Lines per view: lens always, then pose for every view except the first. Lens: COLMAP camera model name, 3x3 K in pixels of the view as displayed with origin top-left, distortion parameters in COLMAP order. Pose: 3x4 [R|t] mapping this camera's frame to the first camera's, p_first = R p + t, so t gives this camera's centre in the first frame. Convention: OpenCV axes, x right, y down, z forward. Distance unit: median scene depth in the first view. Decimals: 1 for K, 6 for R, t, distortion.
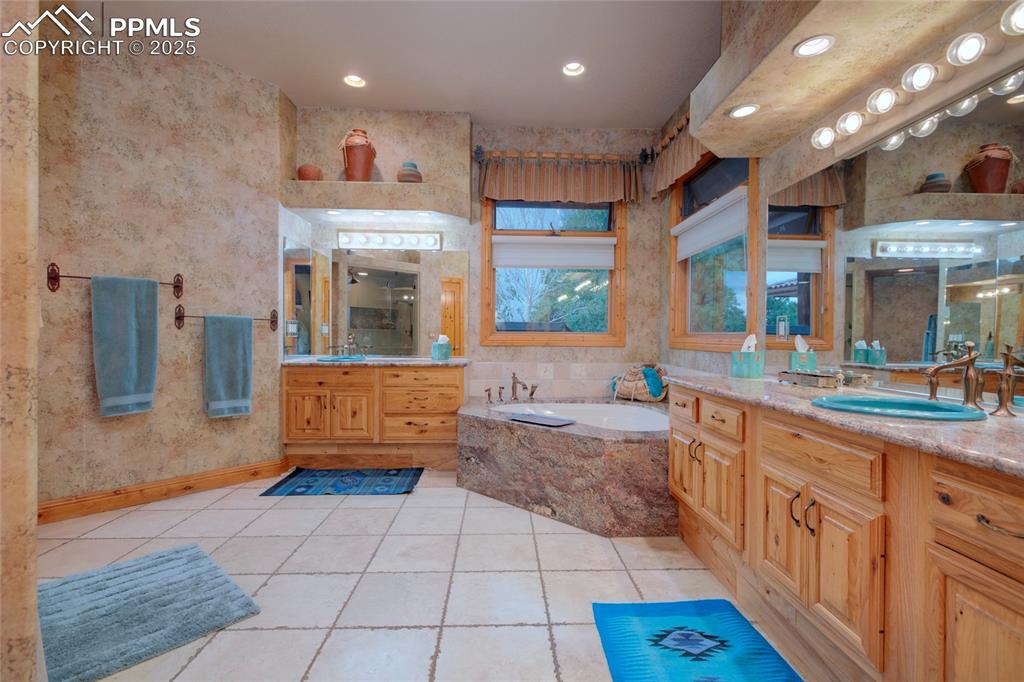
lens RADIAL K [[472.9, 0, 511.6], [0, 472.9, 337.3], [0, 0, 1]] dist [0.006291, -0.000060]
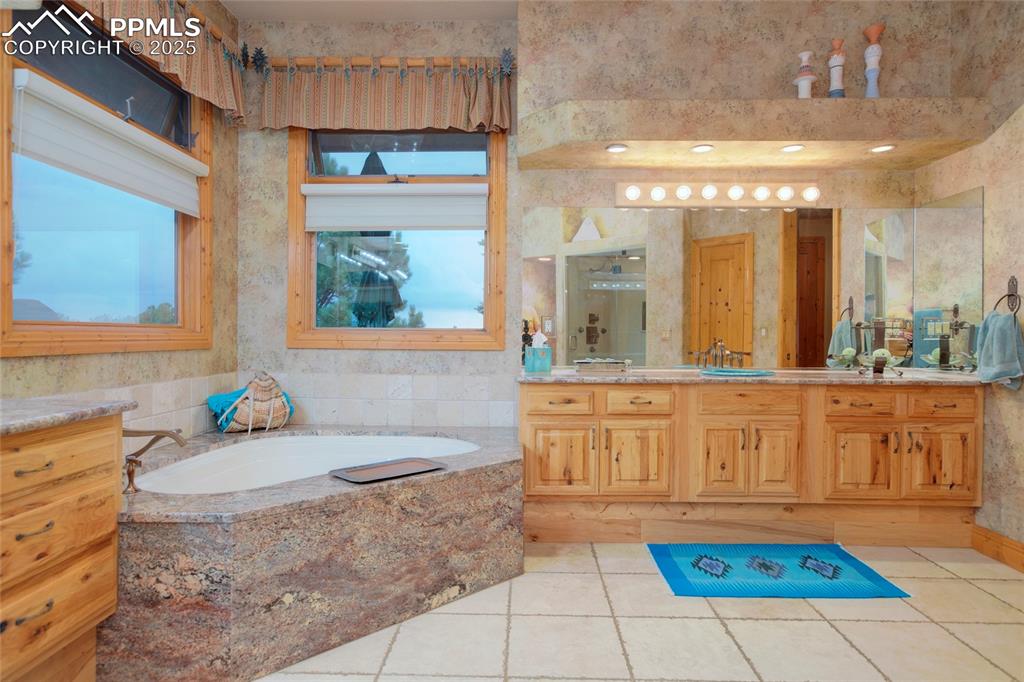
lens RADIAL K [[580.4, 0, 511.0], [0, 580.4, 339.5], [0, 0, 1]] dist [-0.020487, 0.001333]
pose [[0.051306, -0.017224, 0.998534, -0.745753], [-0.002694, 0.999845, 0.017385, -0.009456], [-0.998679, -0.003582, 0.051252, 0.883014]]
